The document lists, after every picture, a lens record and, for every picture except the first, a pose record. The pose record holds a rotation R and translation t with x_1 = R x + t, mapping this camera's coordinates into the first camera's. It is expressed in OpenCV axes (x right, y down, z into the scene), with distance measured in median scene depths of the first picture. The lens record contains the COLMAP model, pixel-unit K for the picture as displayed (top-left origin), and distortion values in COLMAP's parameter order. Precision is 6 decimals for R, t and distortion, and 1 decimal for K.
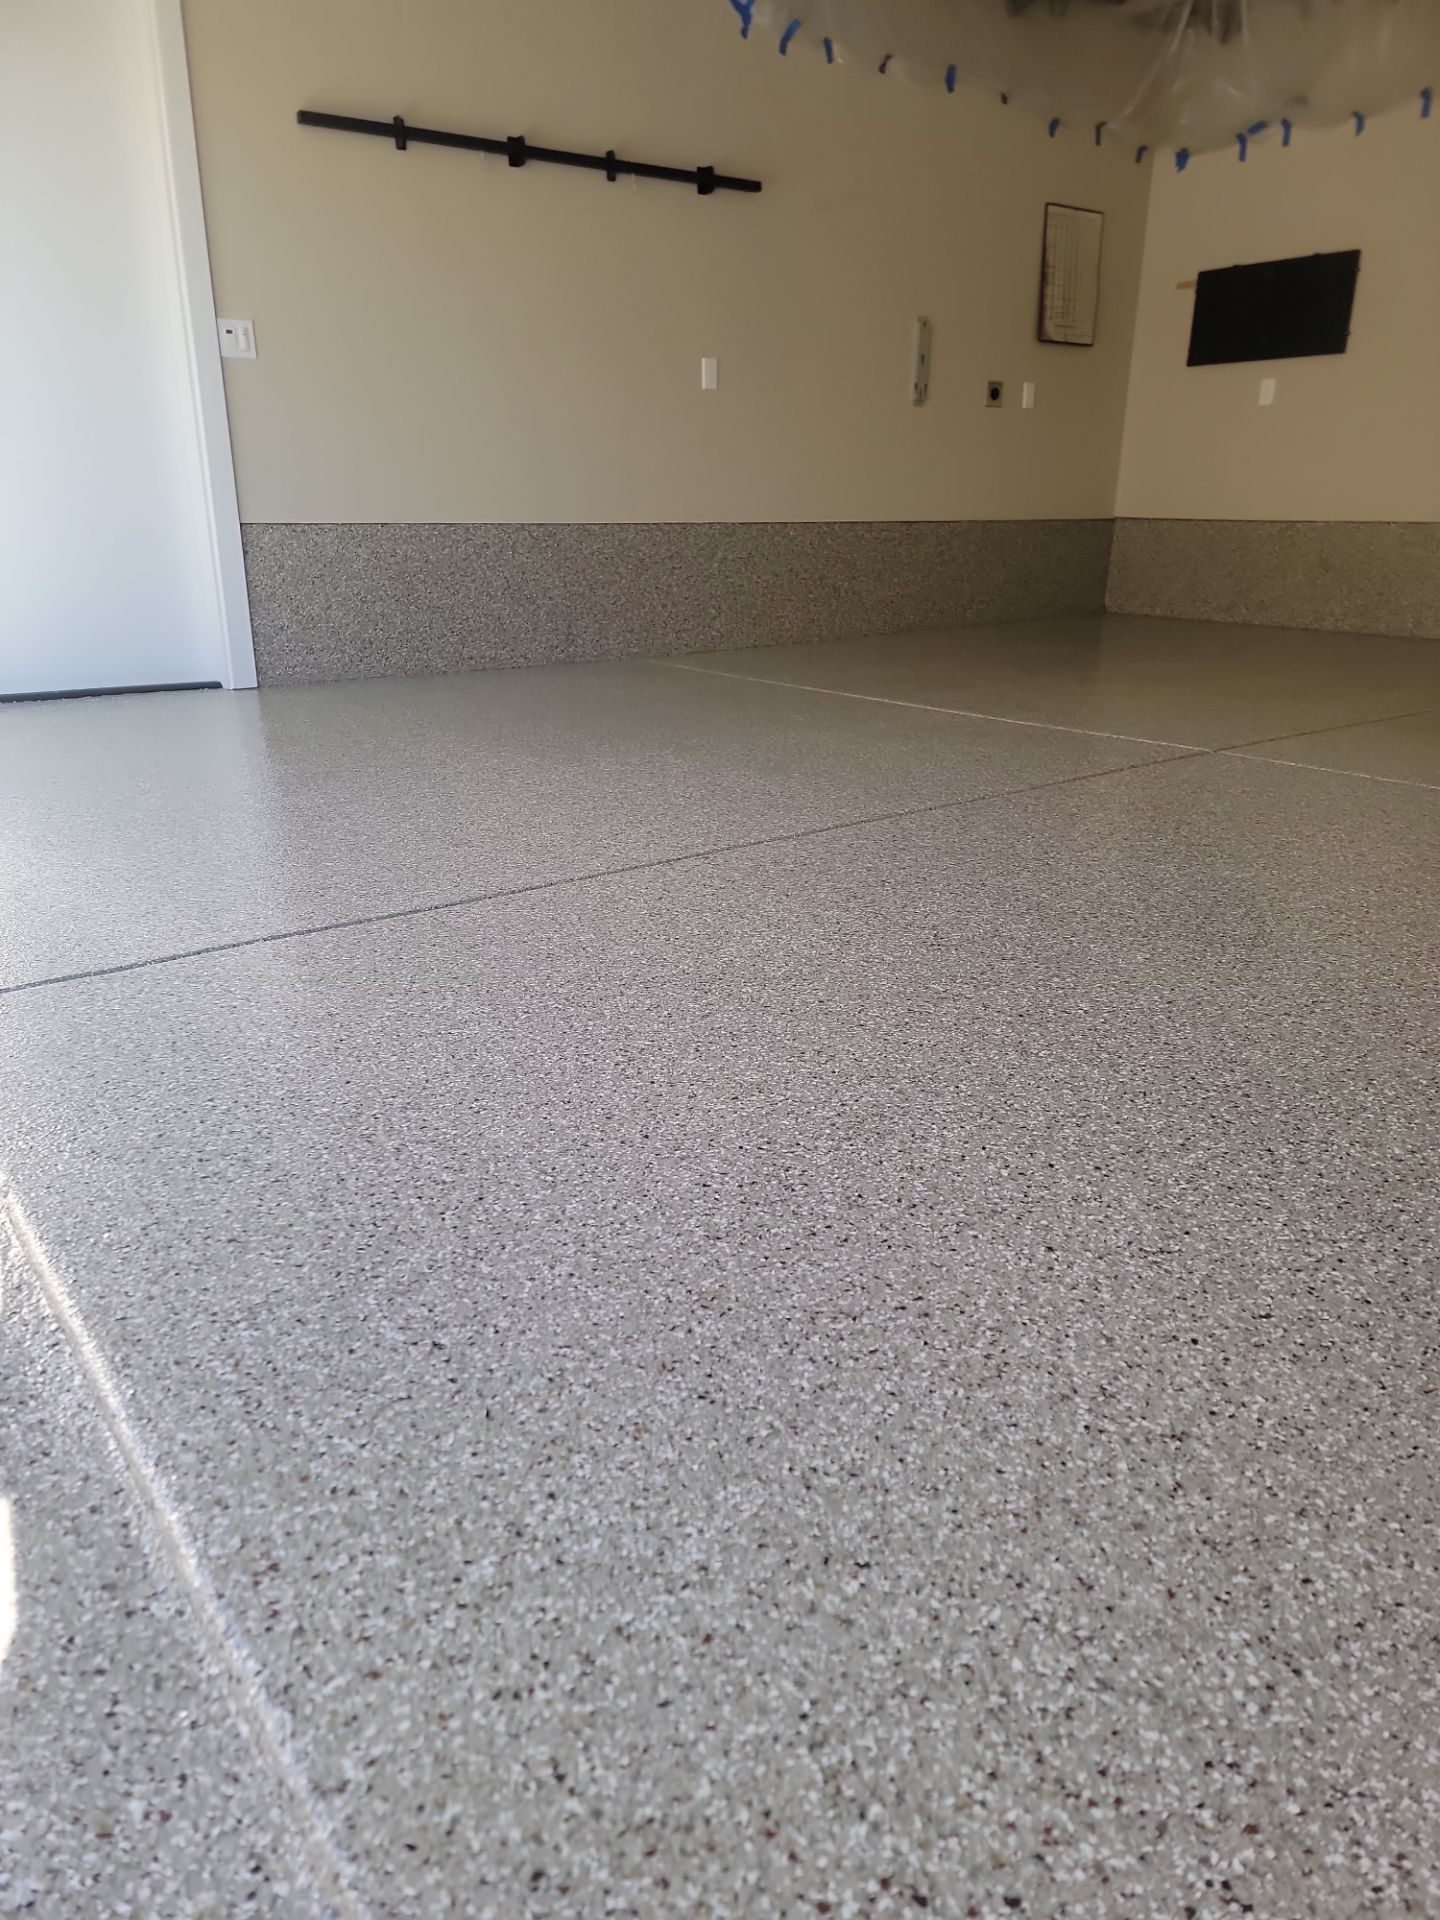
lens RADIAL K [[1328.6, 0, 712.5], [0, 1328.6, 1005.2], [0, 0, 1]] dist [0.077163, -0.073469]
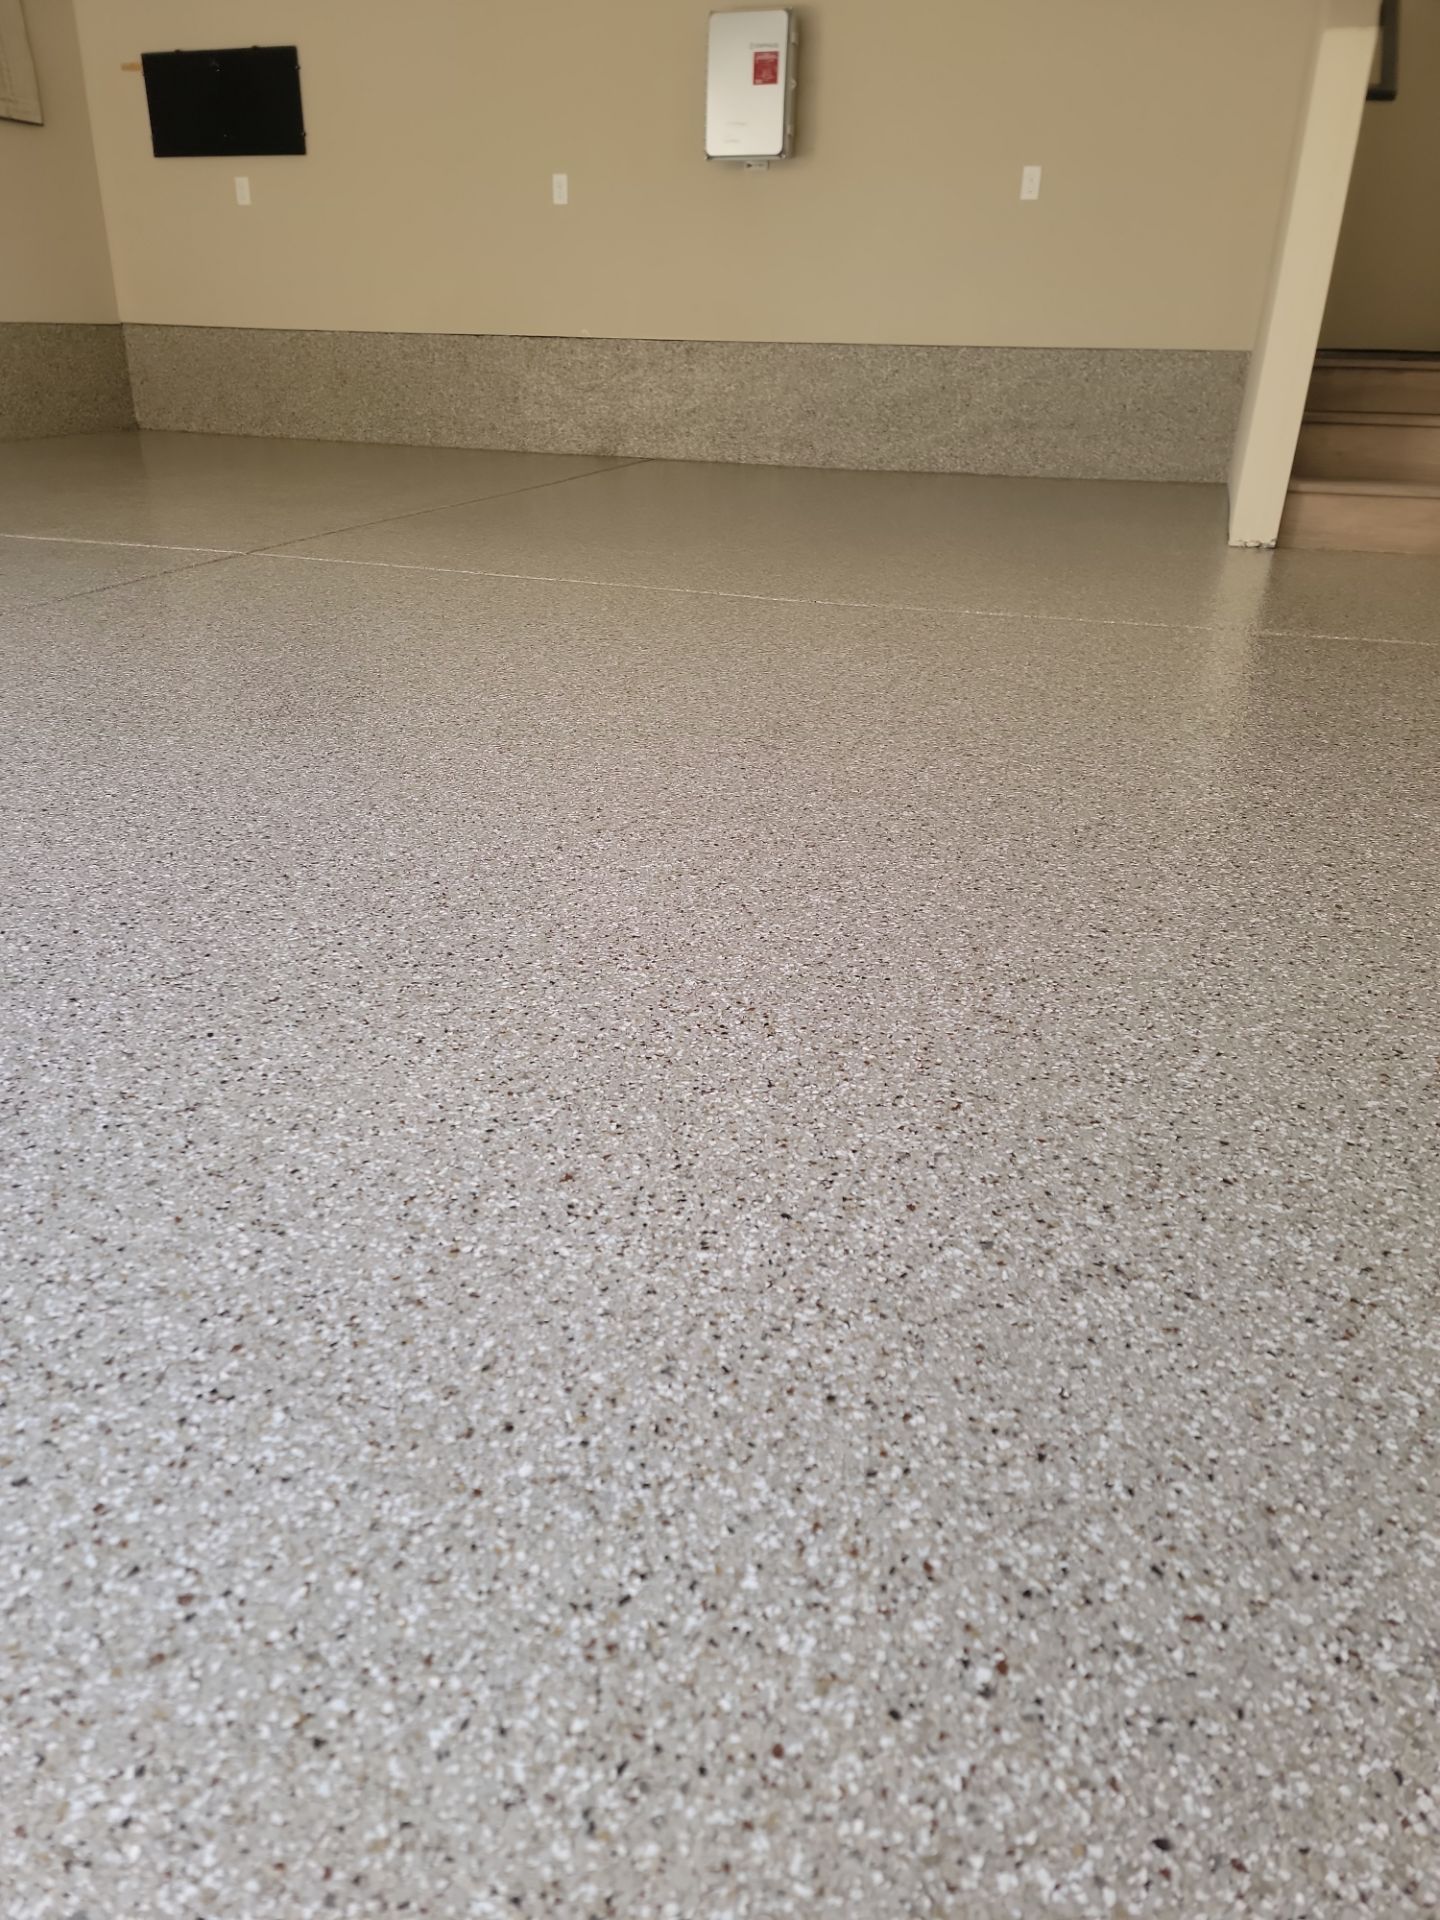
lens RADIAL K [[1328.6, 0, 712.5], [0, 1328.6, 1005.2], [0, 0, 1]] dist [0.077163, -0.073469]
pose [[0.812950, -0.250579, 0.525665, 0.122849], [0.192446, 0.967572, 0.163610, 0.128092], [-0.549616, -0.031844, 0.834810, -0.151162]]
